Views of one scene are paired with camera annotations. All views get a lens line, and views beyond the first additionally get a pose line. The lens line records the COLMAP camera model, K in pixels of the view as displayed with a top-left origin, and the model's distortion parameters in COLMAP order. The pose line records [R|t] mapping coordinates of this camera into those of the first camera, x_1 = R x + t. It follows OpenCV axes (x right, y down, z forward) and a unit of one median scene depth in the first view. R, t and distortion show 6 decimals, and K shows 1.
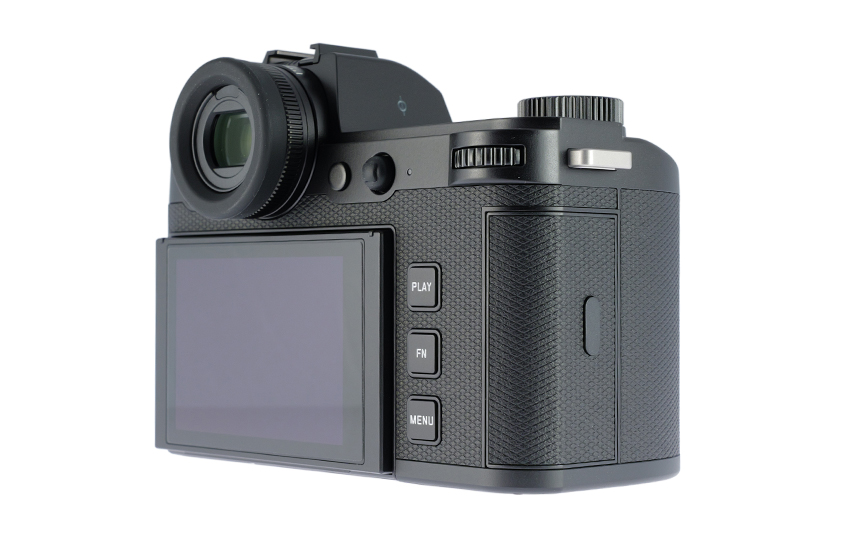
lens RADIAL K [[1681.8, 0, 422.0], [0, 1681.8, 277.5], [0, 0, 1]] dist [0.027016, 0.025519]
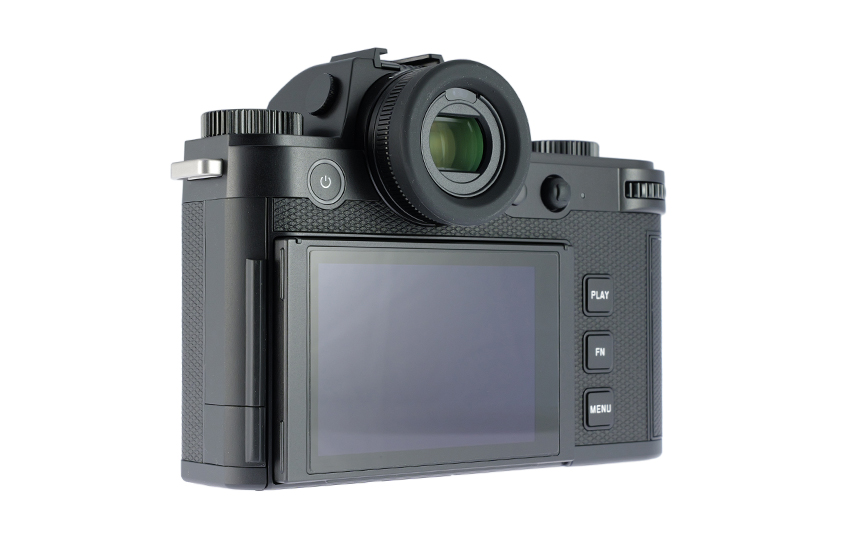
lens RADIAL K [[1681.8, 0, 422.0], [0, 1681.8, 277.5], [0, 0, 1]] dist [0.027016, 0.025519]
pose [[0.122220, 0.009618, 0.992456, -1.170995], [-0.003547, 0.999951, -0.009254, 0.004672], [-0.992497, -0.002389, 0.122249, 0.976328]]
